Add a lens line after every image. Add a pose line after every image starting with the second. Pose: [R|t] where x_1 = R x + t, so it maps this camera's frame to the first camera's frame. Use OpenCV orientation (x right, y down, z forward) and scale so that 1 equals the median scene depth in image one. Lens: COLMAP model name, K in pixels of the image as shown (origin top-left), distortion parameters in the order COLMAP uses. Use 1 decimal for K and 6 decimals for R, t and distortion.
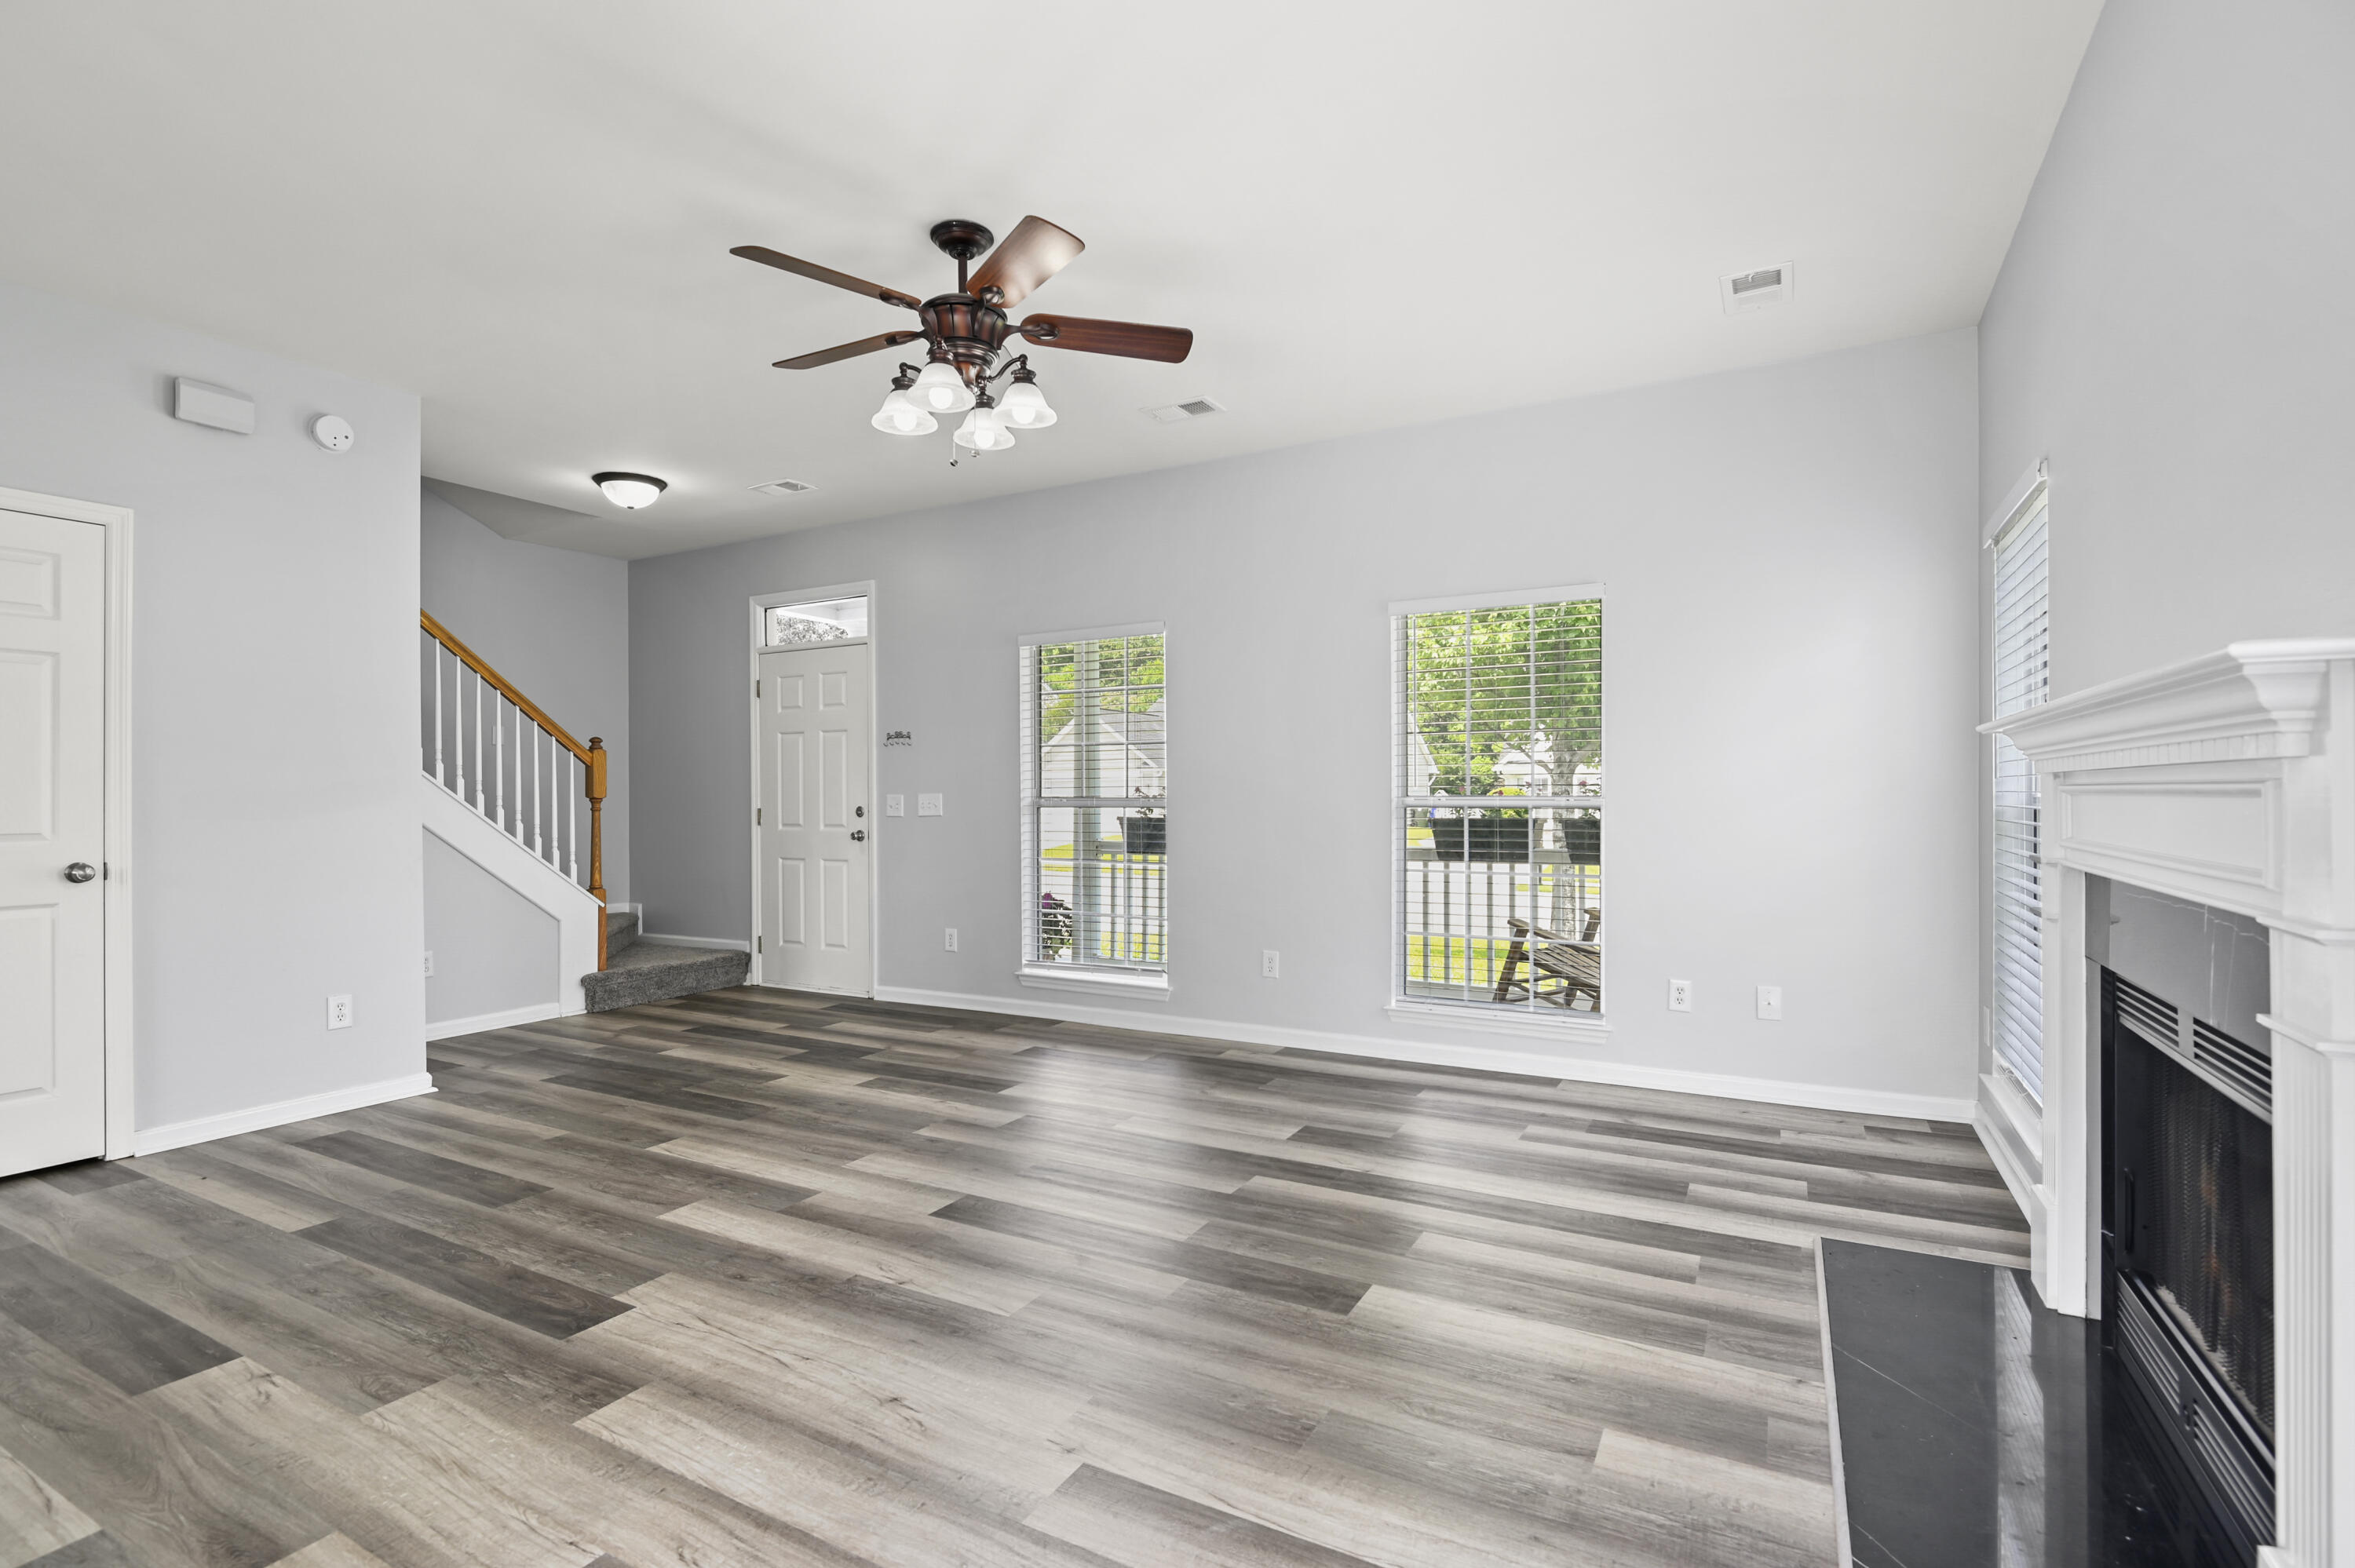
lens RADIAL K [[1089.2, 0, 1187.8], [0, 1089.2, 795.3], [0, 0, 1]] dist [-0.000464, -0.000455]
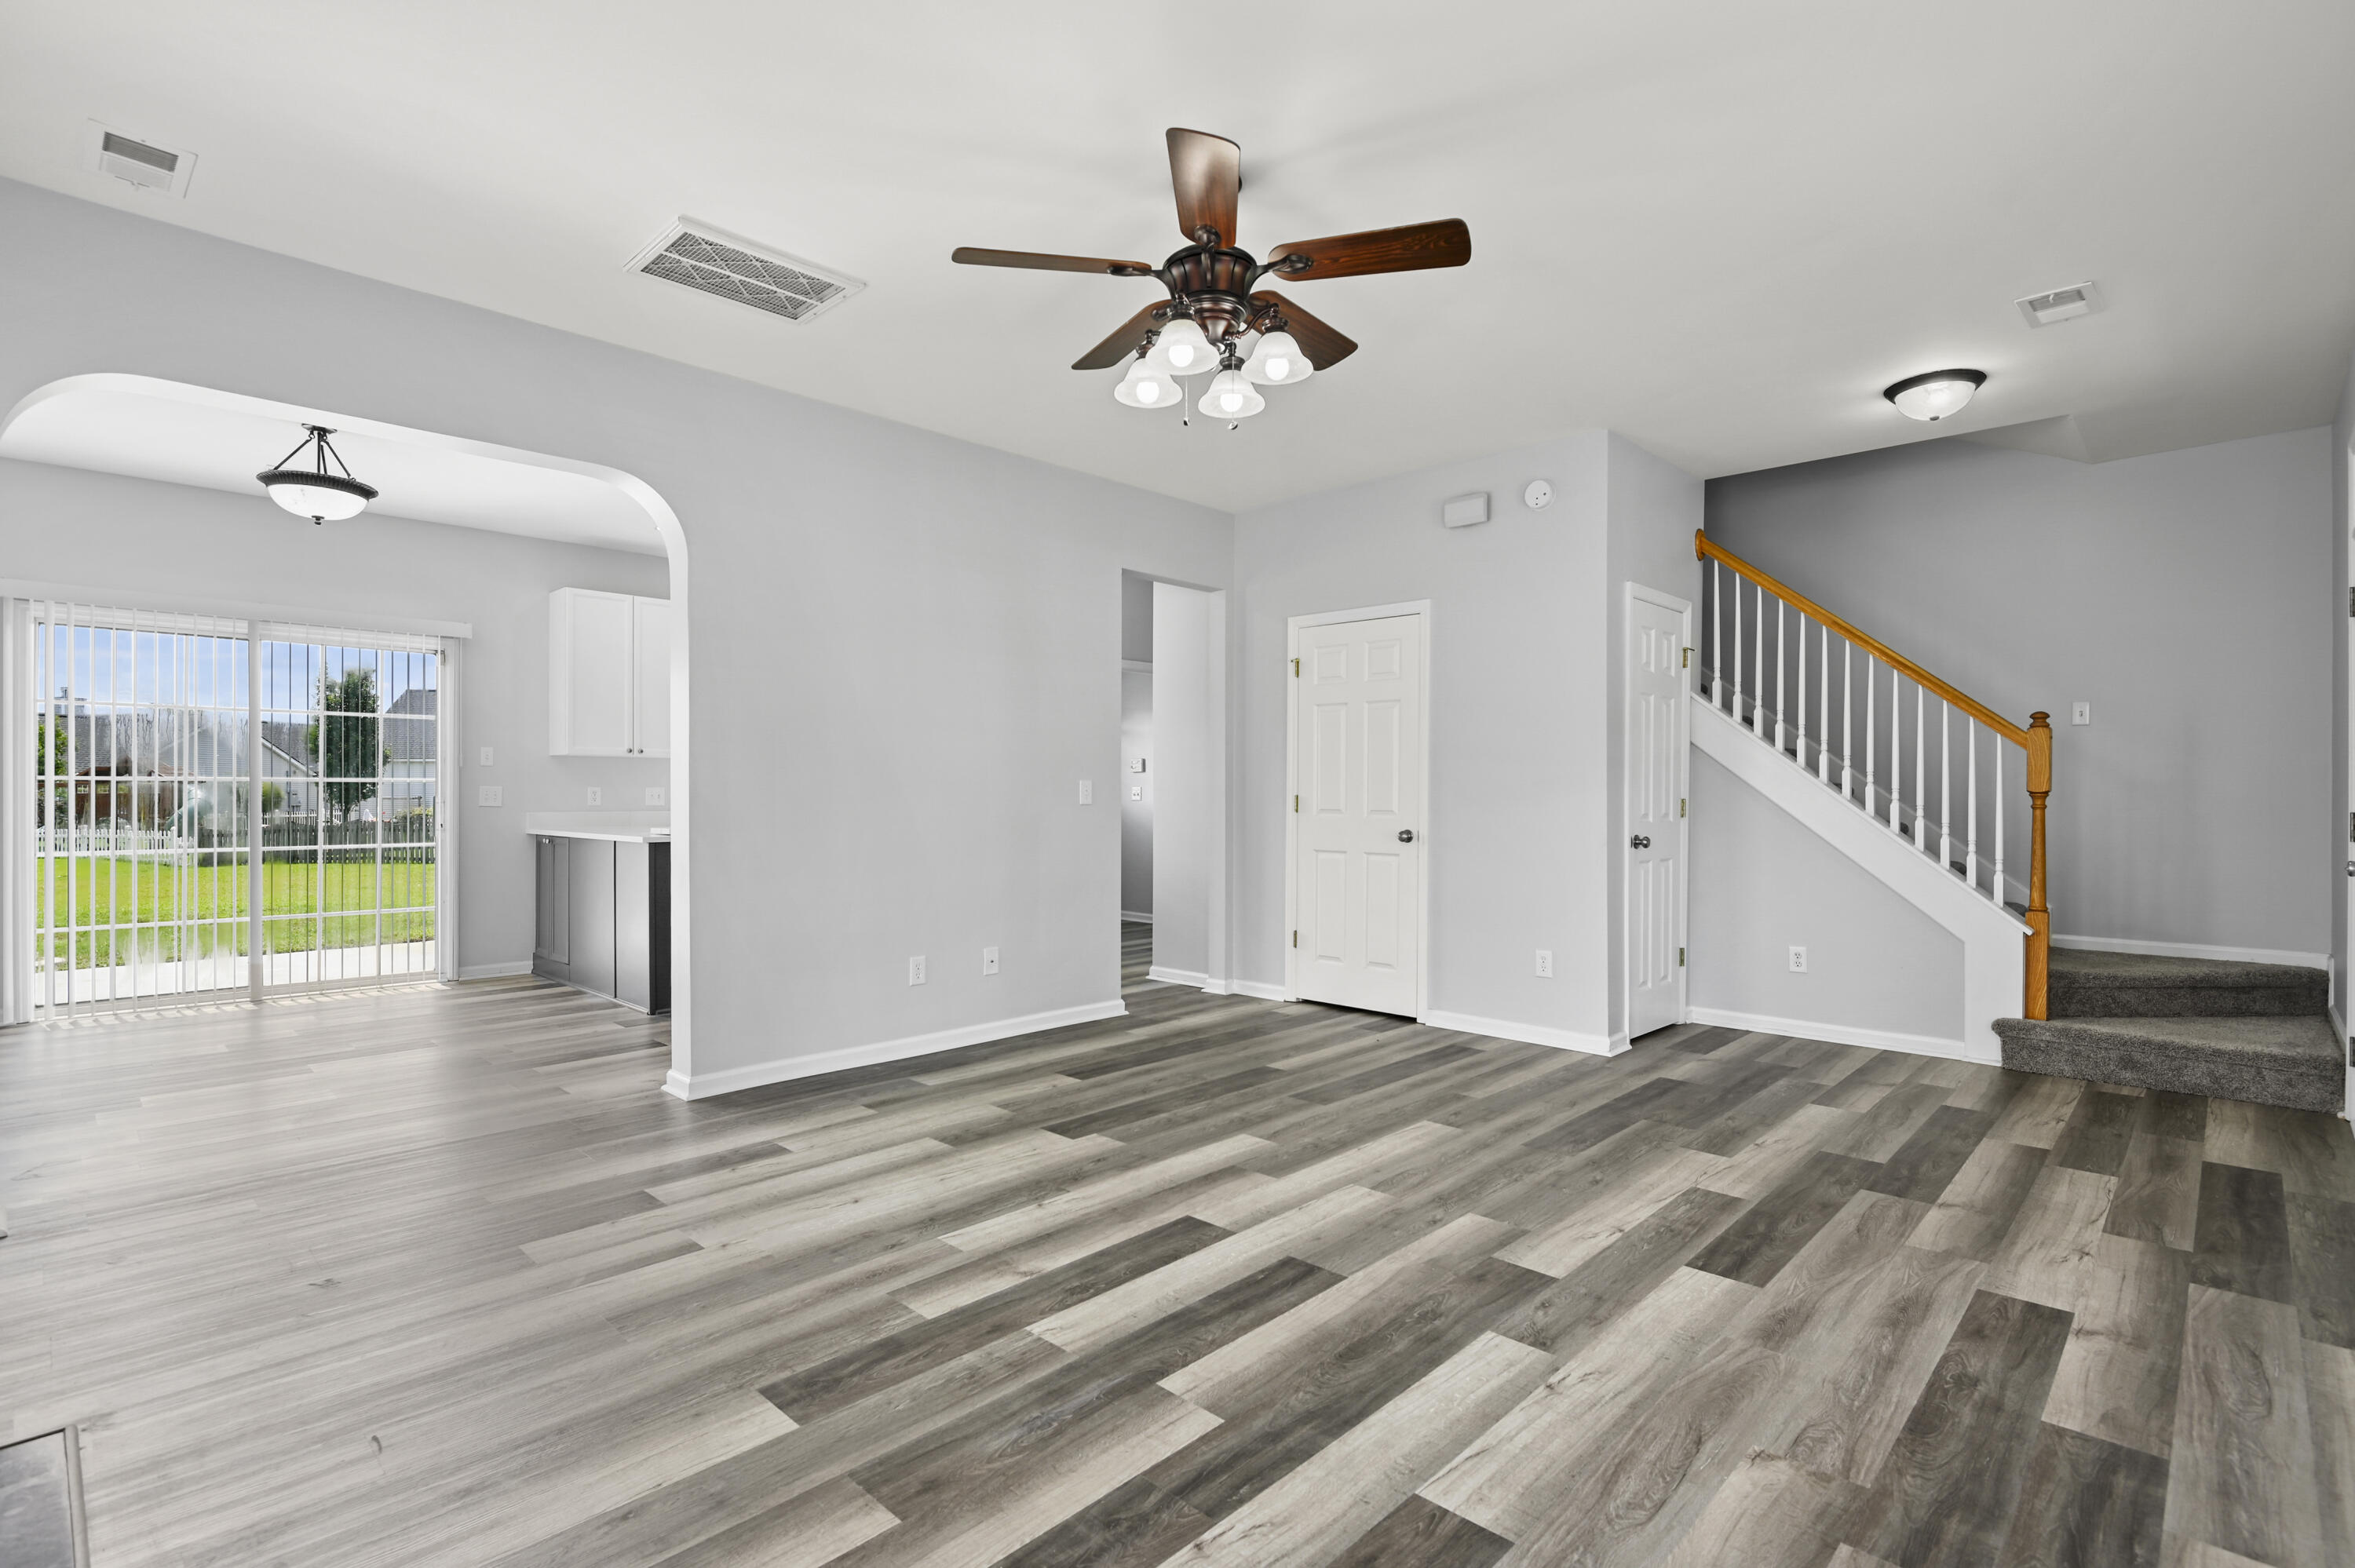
lens RADIAL K [[1111.2, 0, 1173.0], [0, 1111.2, 790.4], [0, 0, 1]] dist [0.000701, -0.000121]
pose [[-0.267073, 0.004691, -0.963665, 0.712103], [0.000079, 0.999988, 0.004846, -0.004571], [0.963676, 0.001218, -0.267070, 1.217776]]
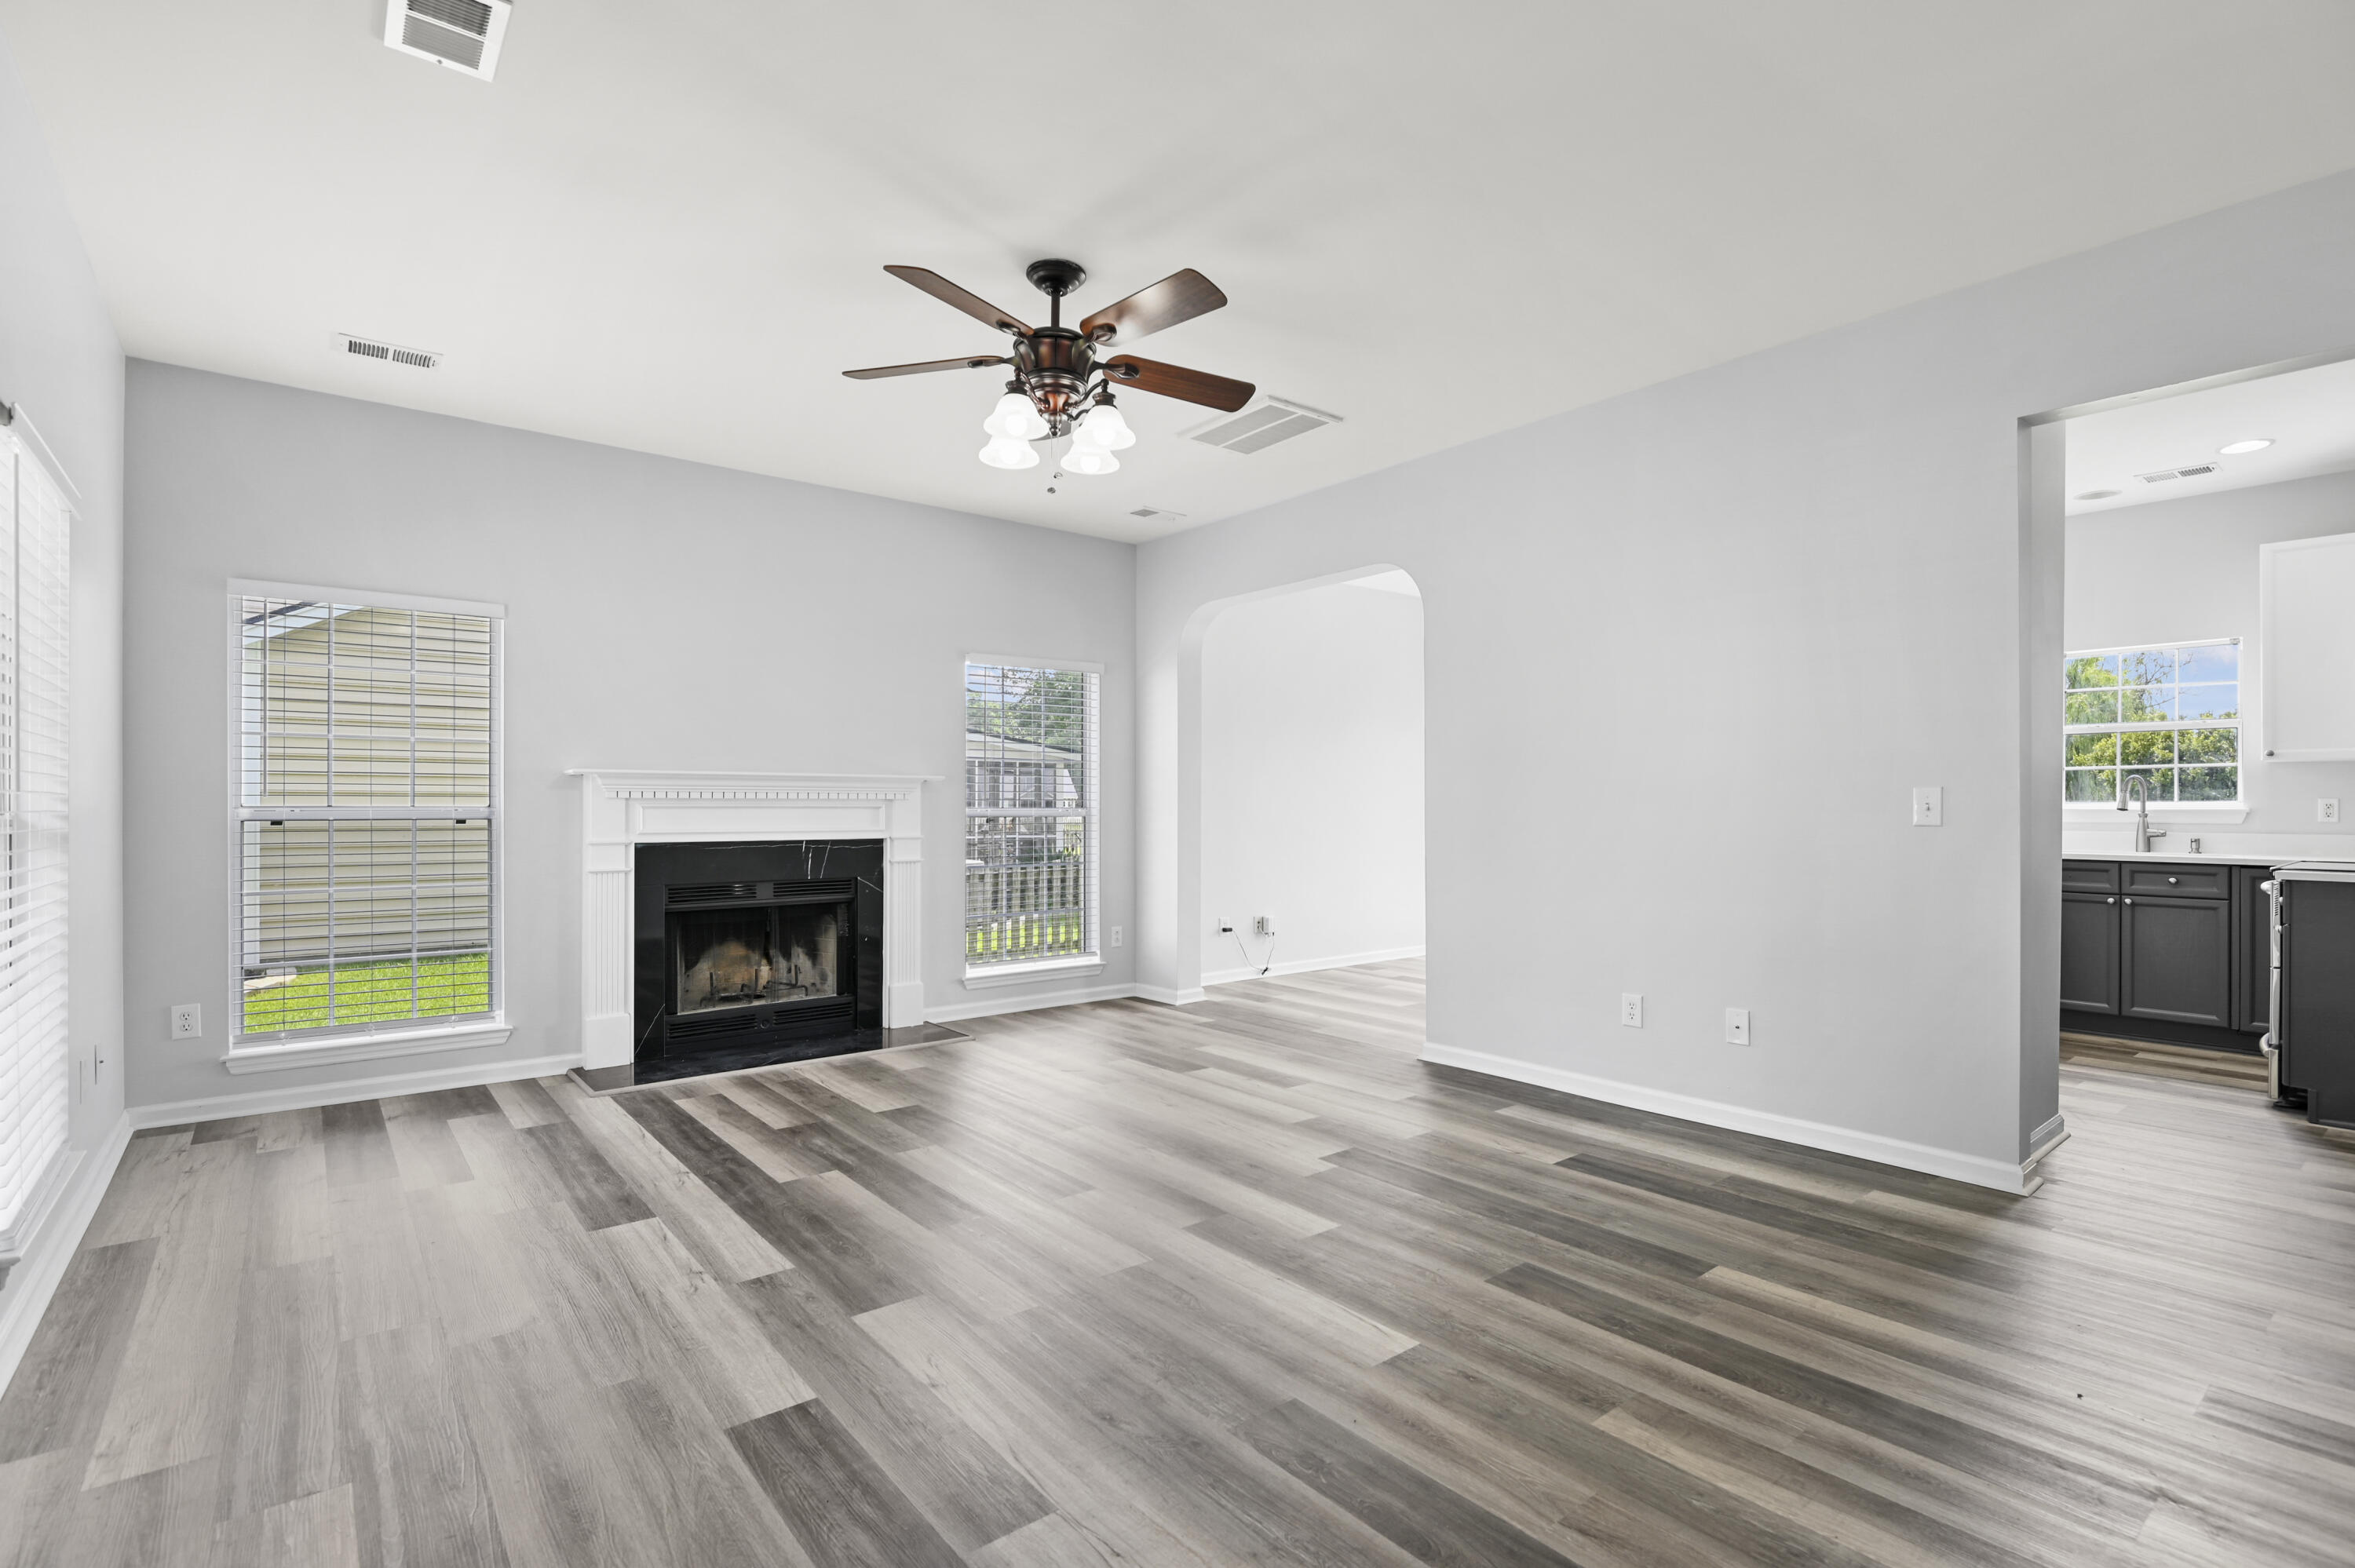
lens RADIAL K [[1111.2, 0, 1173.0], [0, 1111.2, 790.4], [0, 0, 1]] dist [0.000701, -0.000121]
pose [[-0.918703, 0.013076, 0.394732, -0.727576], [0.007152, 0.999839, -0.016477, 0.007365], [-0.394884, -0.012314, -0.918648, 1.931299]]
